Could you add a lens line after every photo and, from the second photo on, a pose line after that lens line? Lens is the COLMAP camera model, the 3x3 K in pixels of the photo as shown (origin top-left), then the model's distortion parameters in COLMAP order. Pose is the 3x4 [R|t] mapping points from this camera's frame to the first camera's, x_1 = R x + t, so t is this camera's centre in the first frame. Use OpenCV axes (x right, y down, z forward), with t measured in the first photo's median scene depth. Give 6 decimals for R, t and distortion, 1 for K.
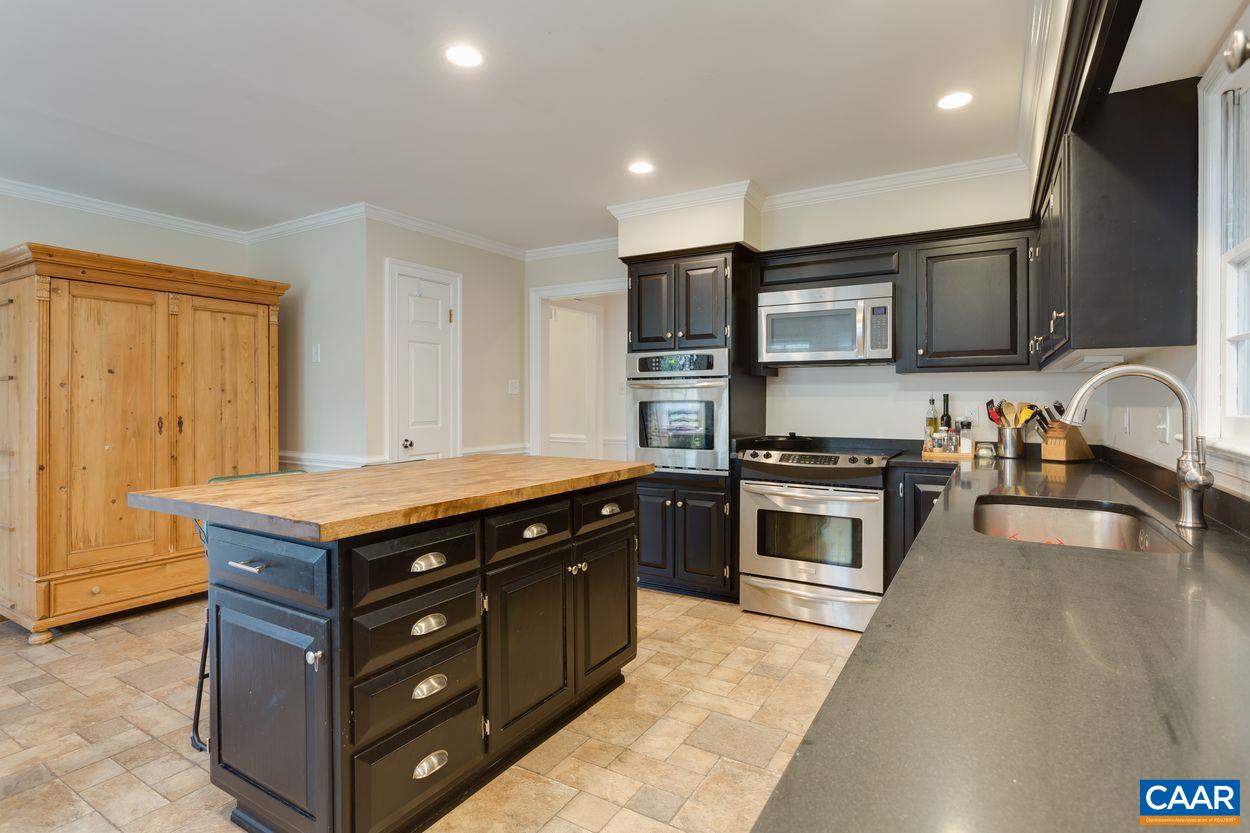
lens RADIAL K [[613.1, 0, 622.9], [0, 613.1, 407.7], [0, 0, 1]] dist [-0.013794, 0.000874]
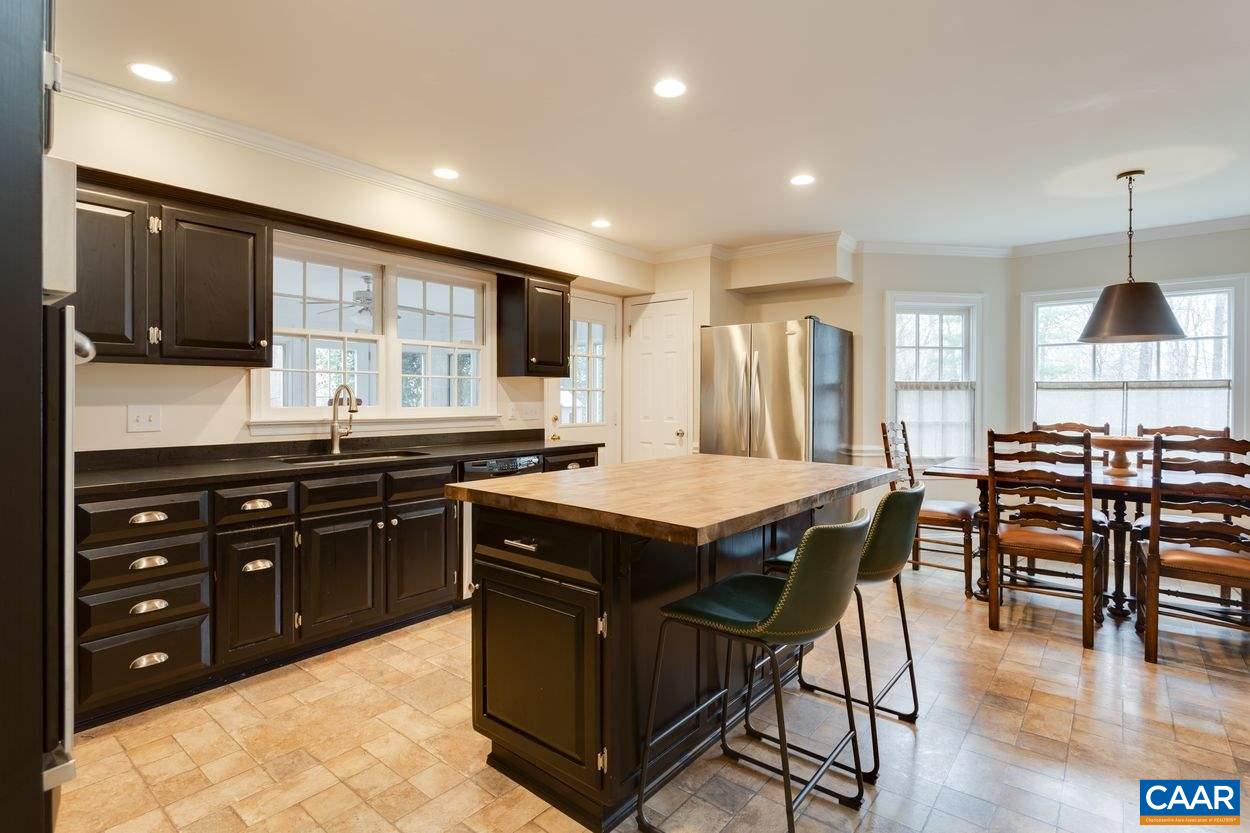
lens RADIAL K [[613.1, 0, 622.9], [0, 613.1, 407.7], [0, 0, 1]] dist [-0.013794, 0.000874]
pose [[-0.987816, -0.005564, 0.155525, -0.224500], [-0.000407, 0.999450, 0.033167, -0.025708], [-0.155624, 0.032699, -0.987275, 1.347195]]
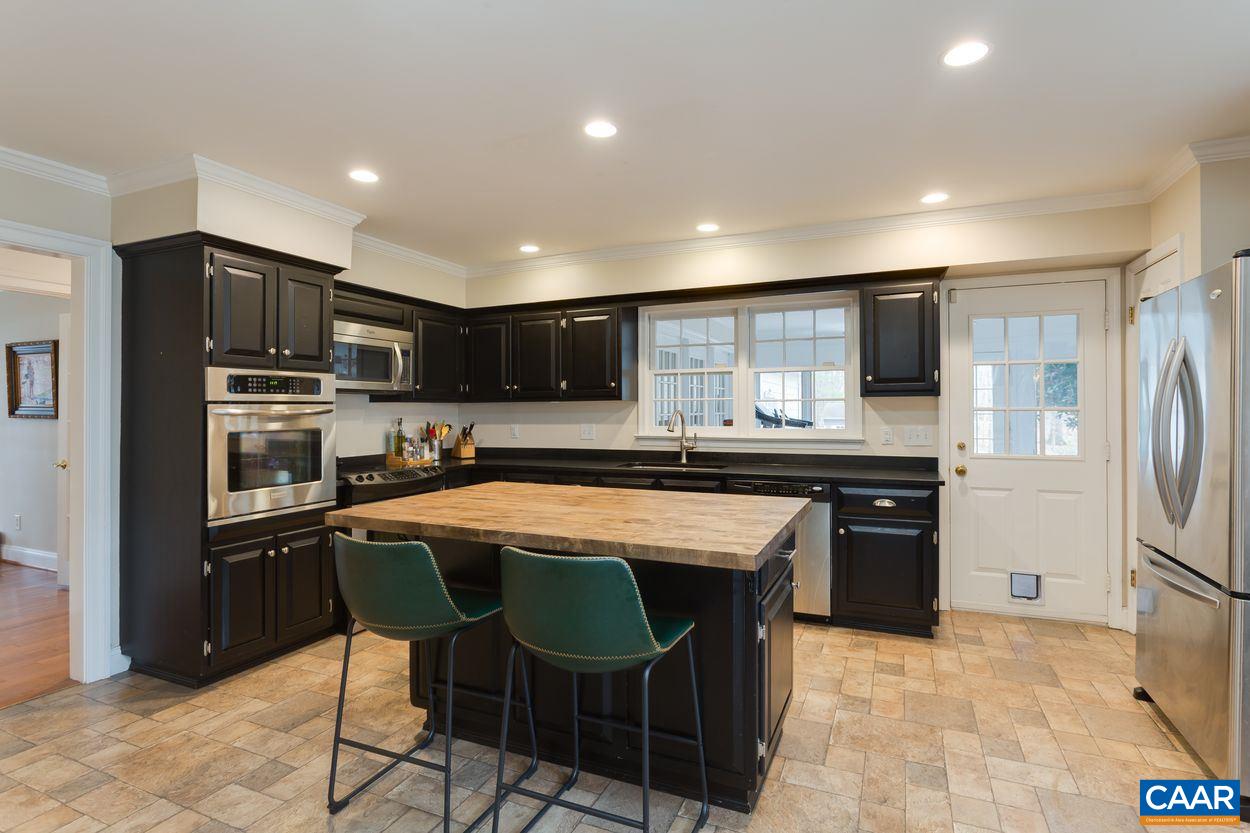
lens RADIAL K [[613.1, 0, 622.9], [0, 613.1, 407.7], [0, 0, 1]] dist [-0.013794, 0.000874]
pose [[-0.111106, 0.006235, 0.993789, -0.909140], [0.019664, 0.999798, -0.004074, -0.032363], [-0.993614, 0.019089, -0.111207, 0.702744]]
